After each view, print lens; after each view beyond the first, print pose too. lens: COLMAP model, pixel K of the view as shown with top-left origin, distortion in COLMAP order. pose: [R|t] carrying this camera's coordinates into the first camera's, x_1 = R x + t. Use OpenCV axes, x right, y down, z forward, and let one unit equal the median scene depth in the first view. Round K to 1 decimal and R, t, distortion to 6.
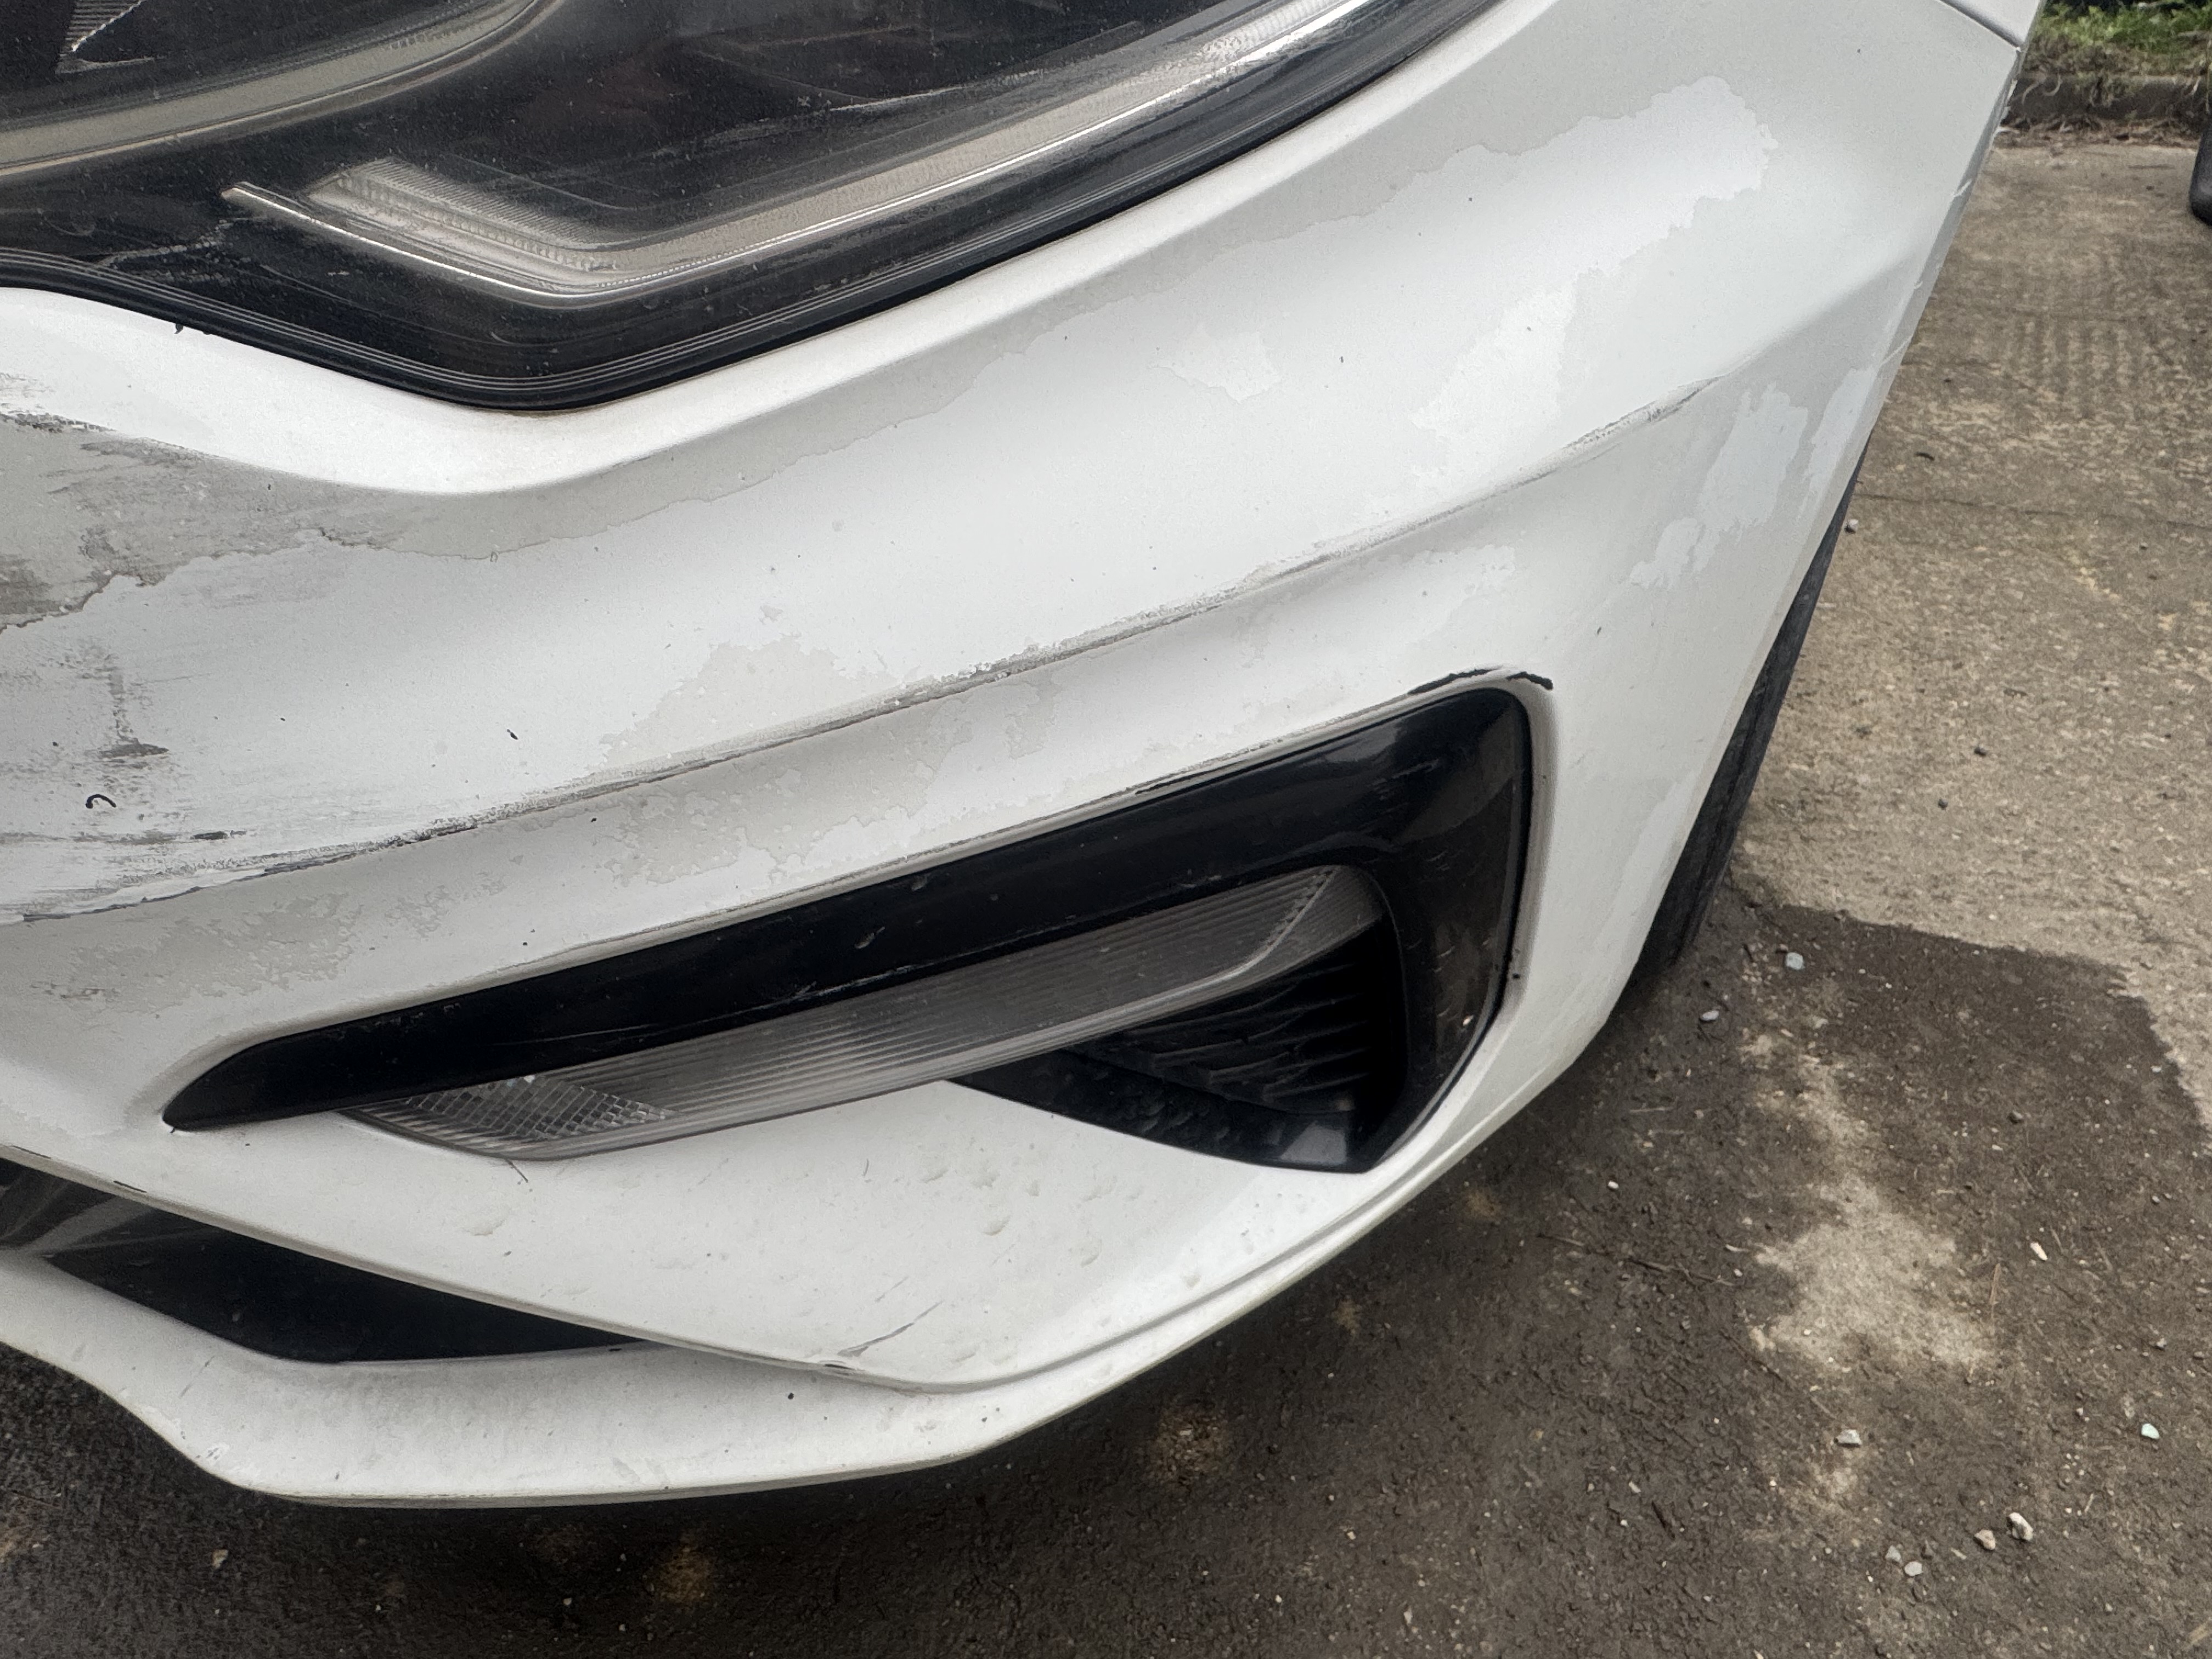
lens RADIAL K [[1299.1, 0, 1106.0], [0, 1299.1, 829.5], [0, 0, 1]] dist [-0.003605, 0.001129]
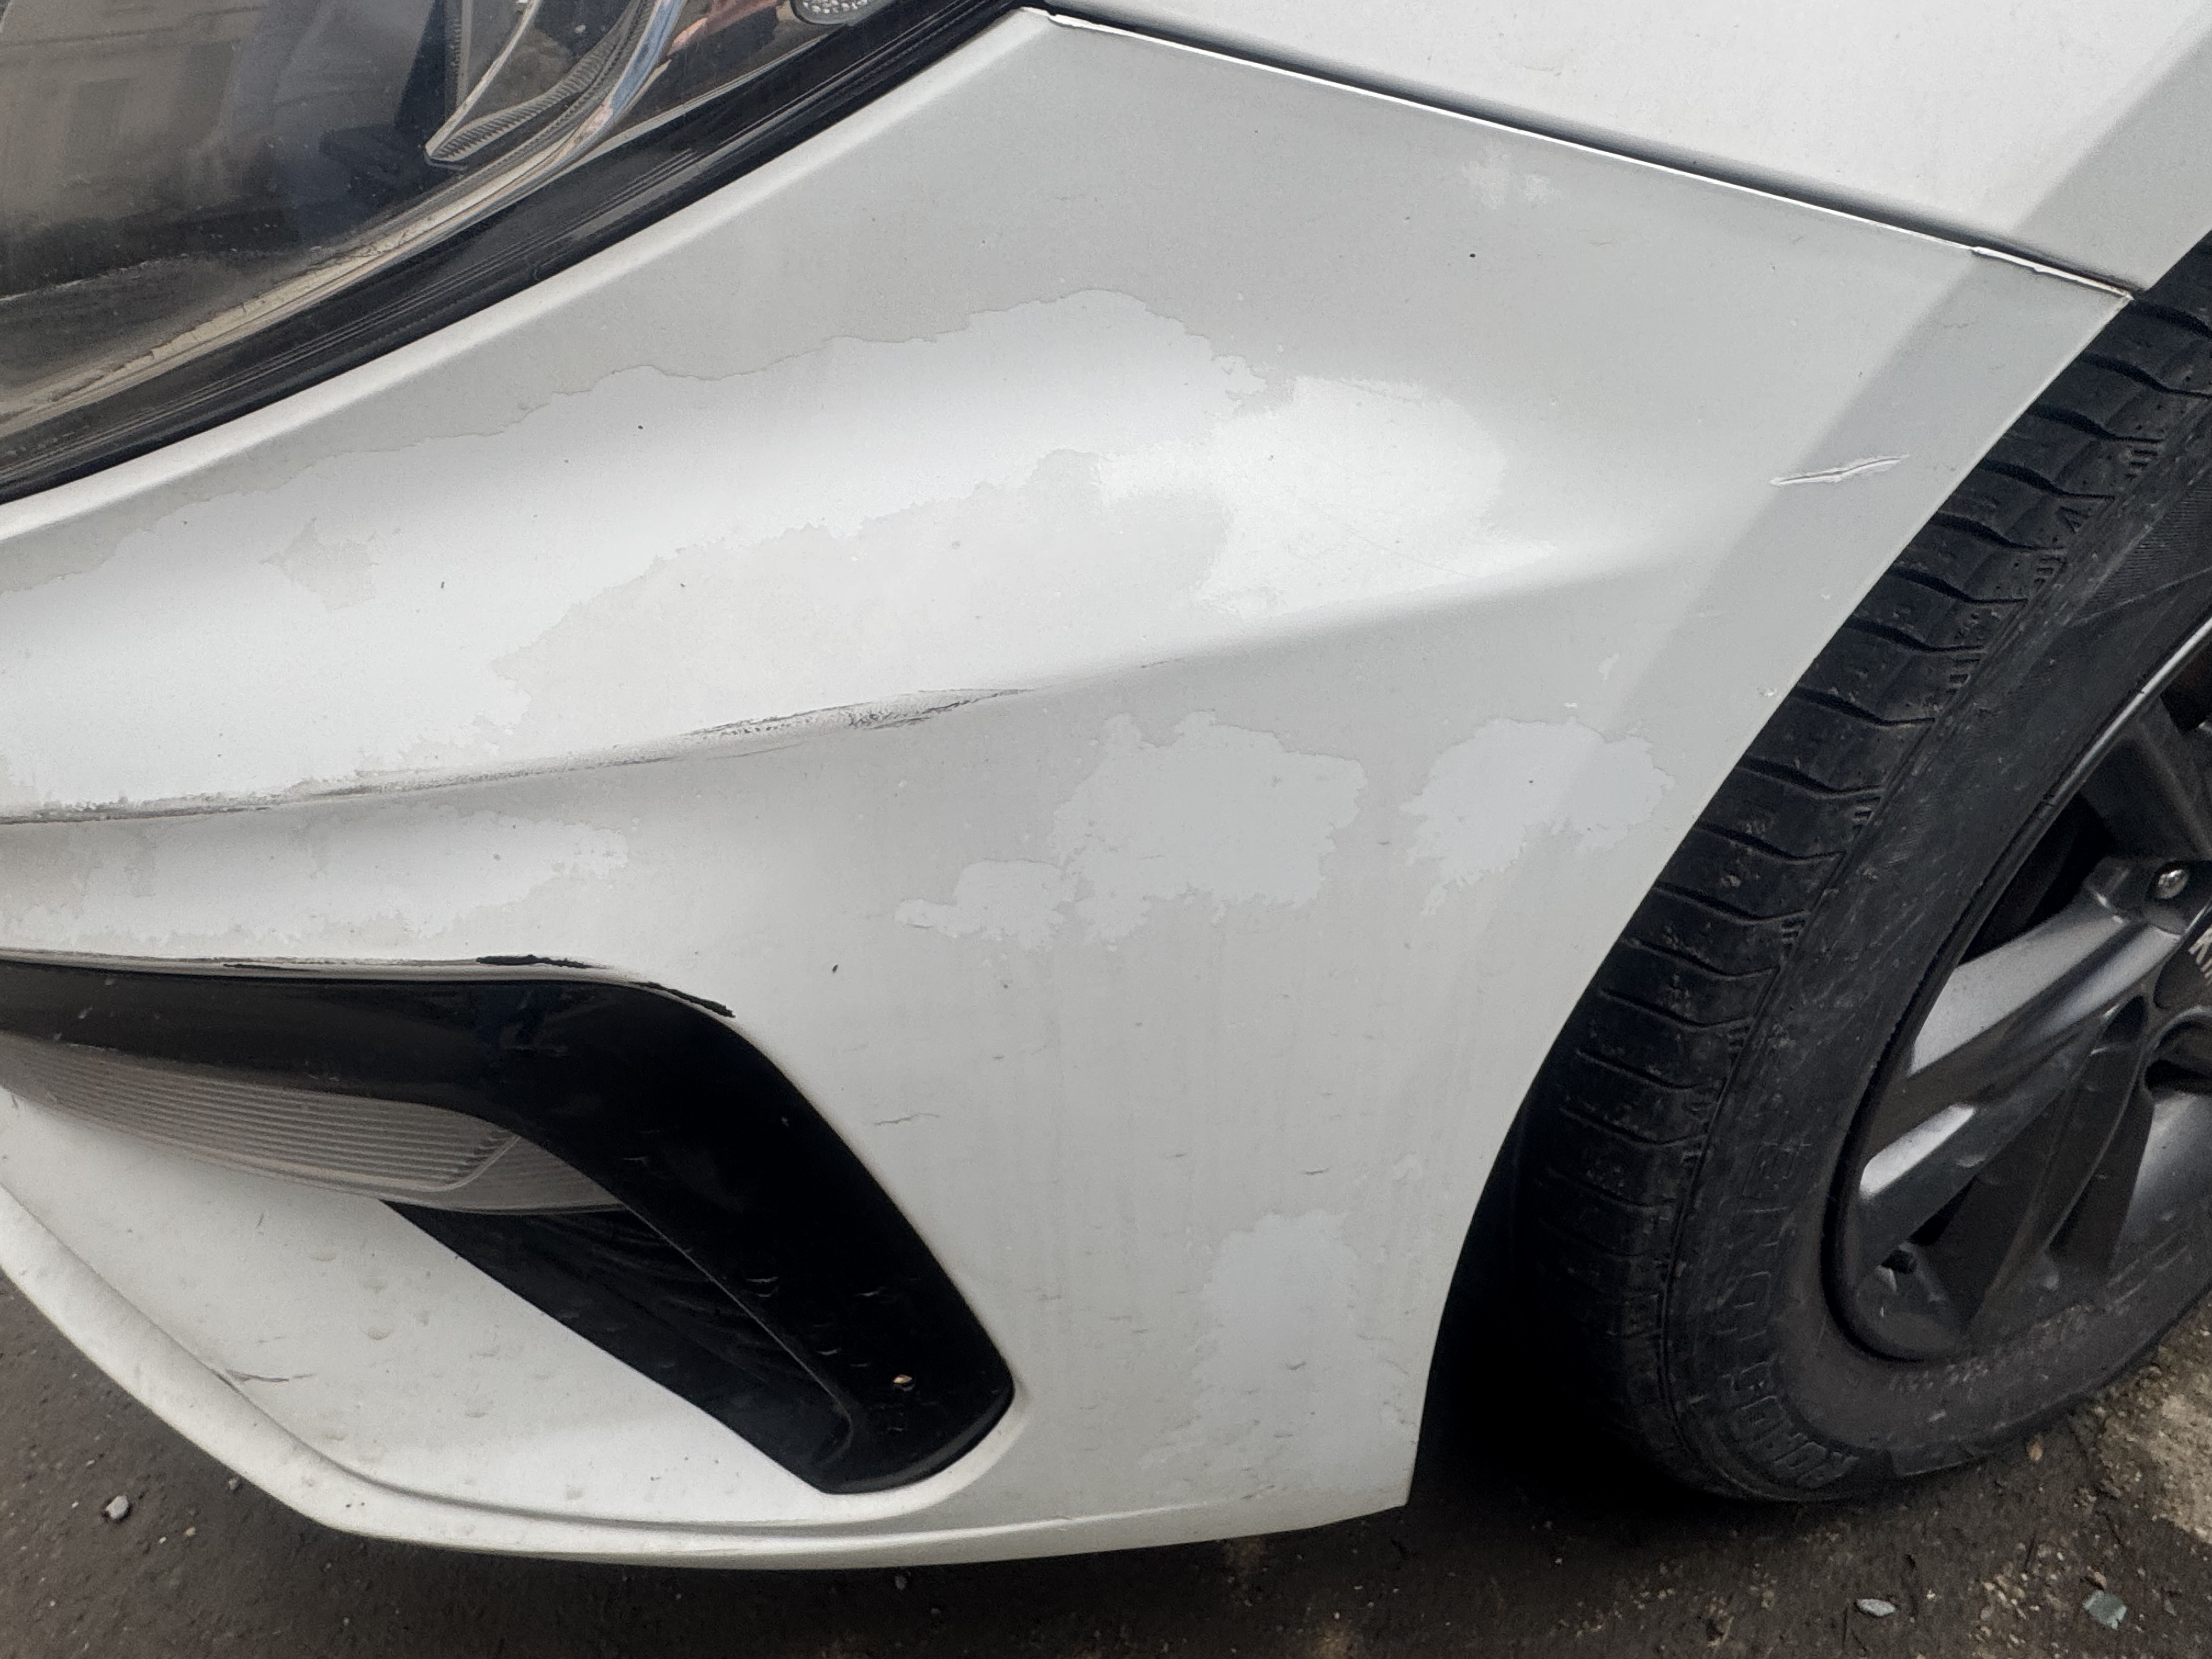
lens RADIAL K [[1326.1, 0, 1065.2], [0, 1326.1, 840.5], [0, 0, 1]] dist [-0.000768, 0.000539]
pose [[0.800954, 0.272655, -0.533041, 0.536782], [-0.299707, 0.953303, 0.037280, -0.178250], [0.518314, 0.129896, 0.845268, 0.231905]]
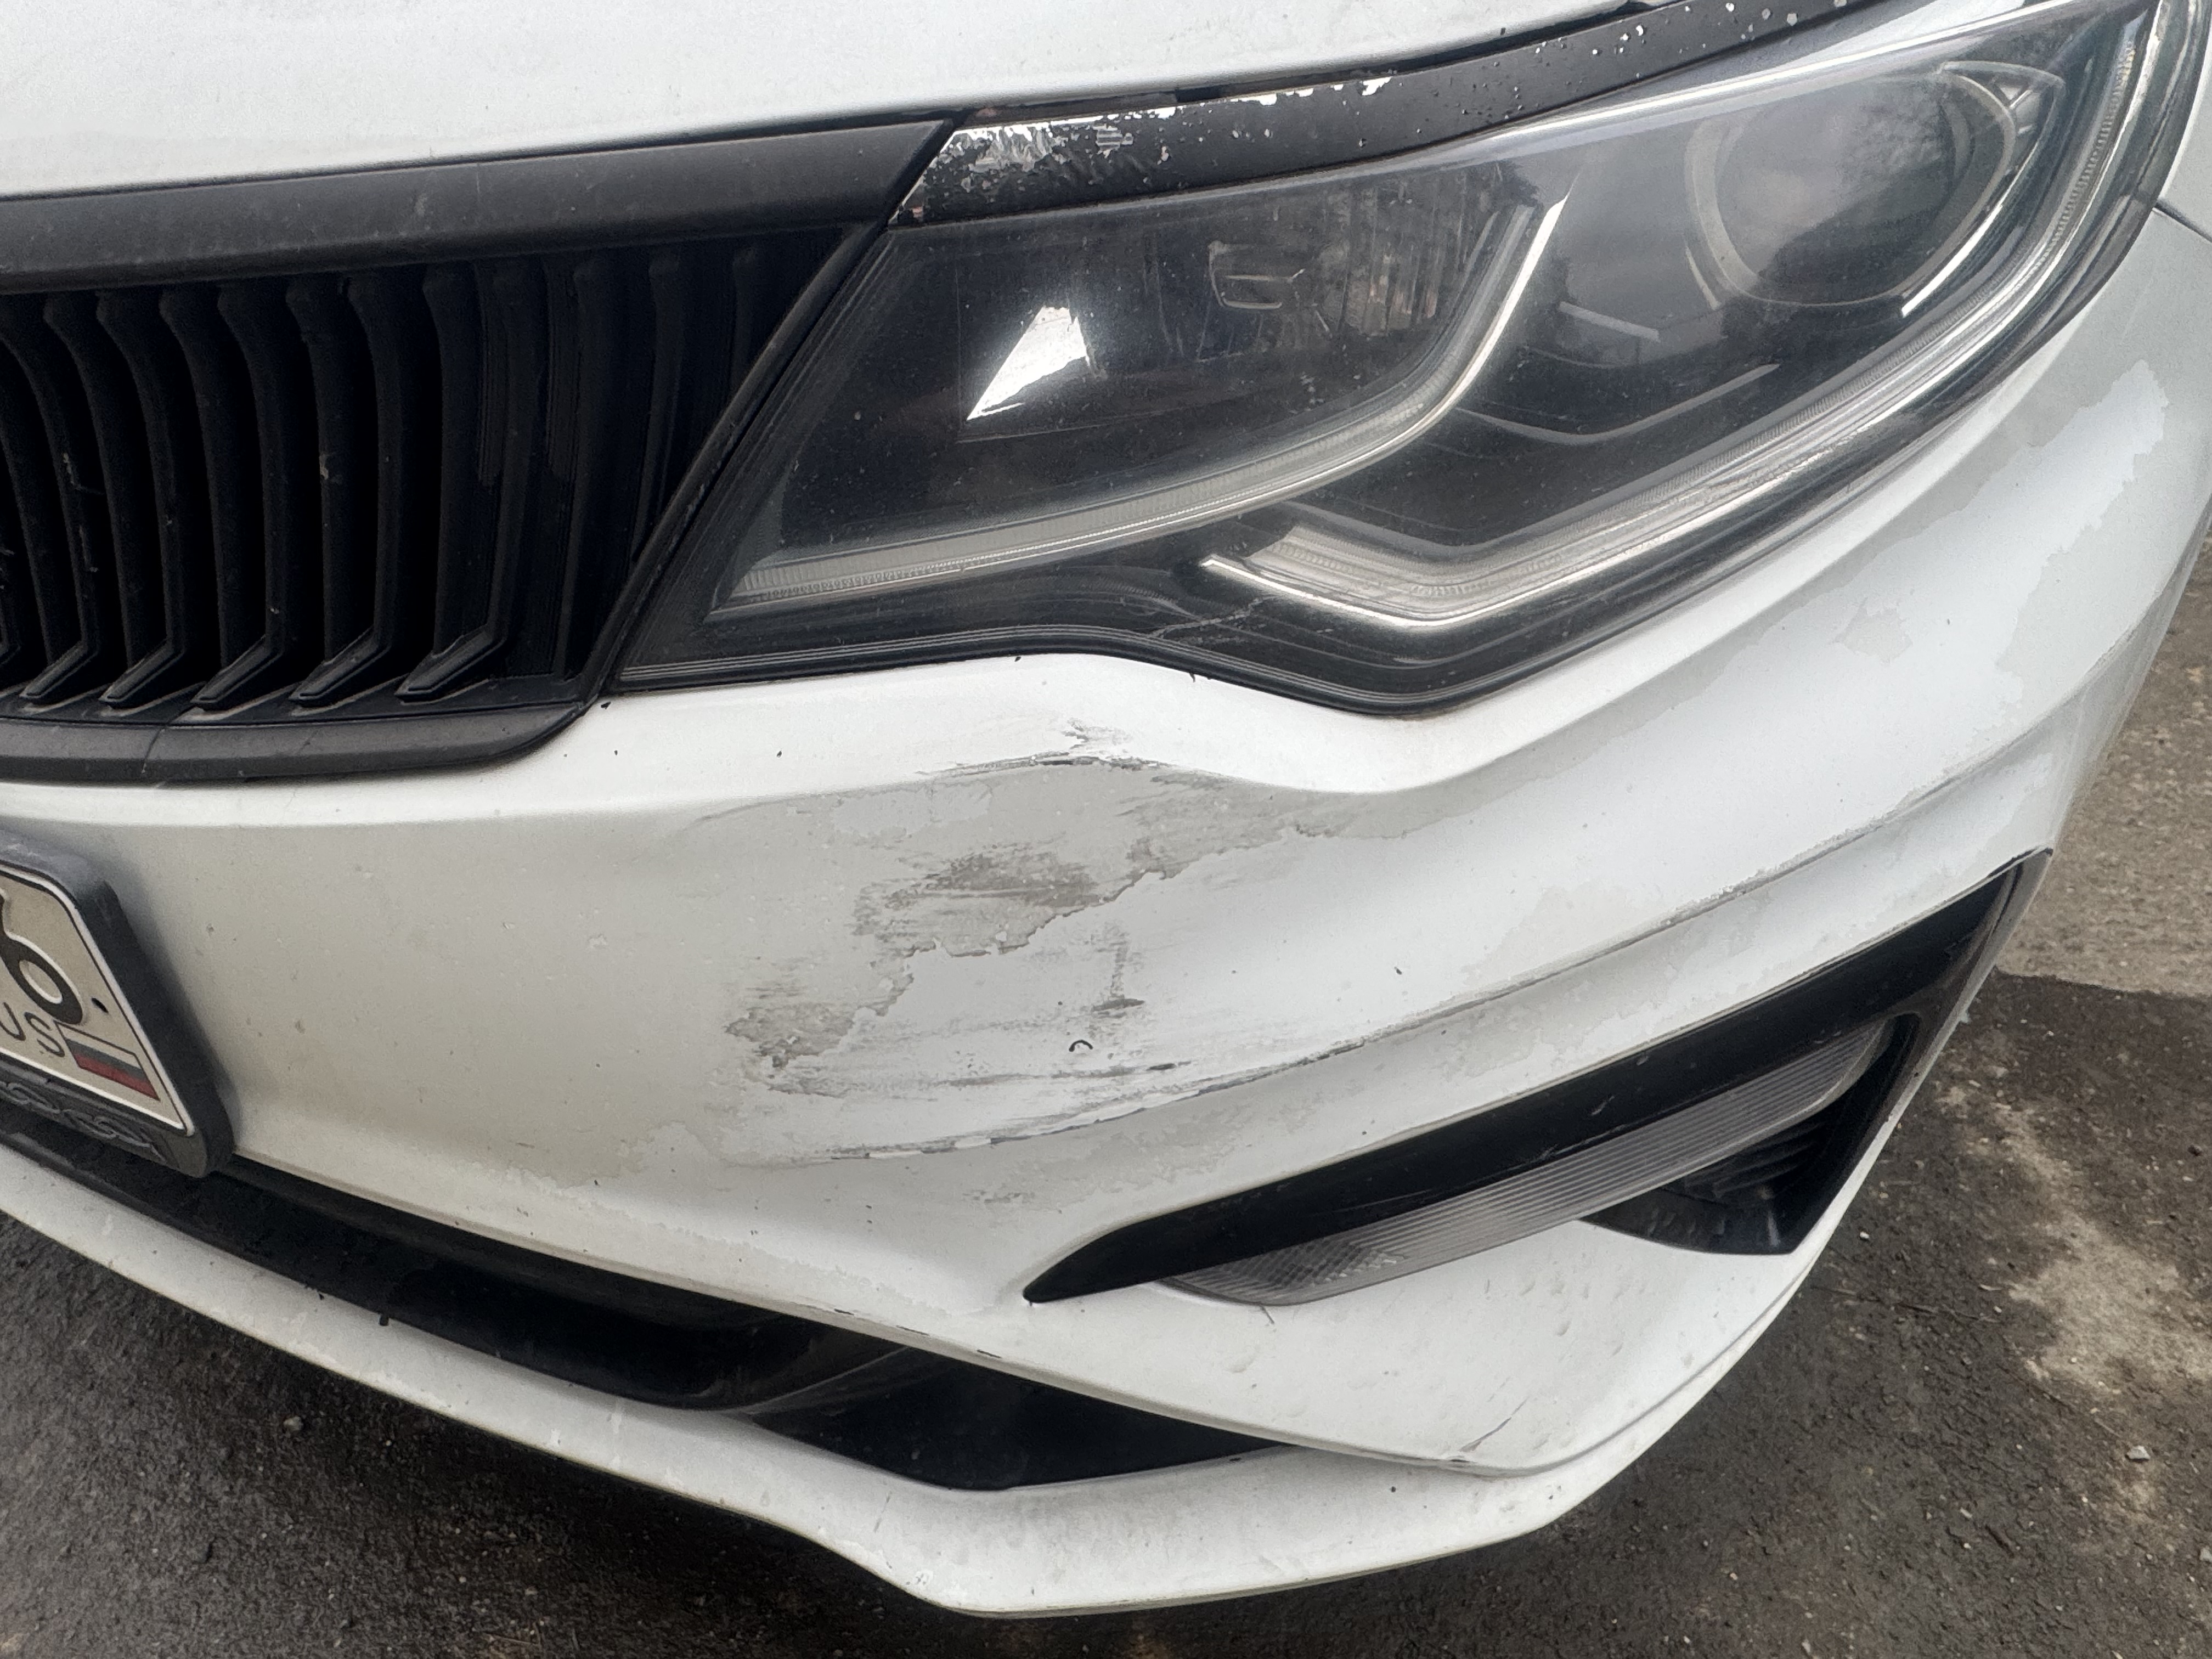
lens RADIAL K [[1286.4, 0, 1106.0], [0, 1286.4, 829.5], [0, 0, 1]] dist [0.001449, -0.003696]
pose [[0.997700, -0.051399, 0.044183, -0.349267], [0.053120, 0.997838, -0.038703, -0.078067], [-0.042098, 0.040961, 0.998273, -0.100789]]
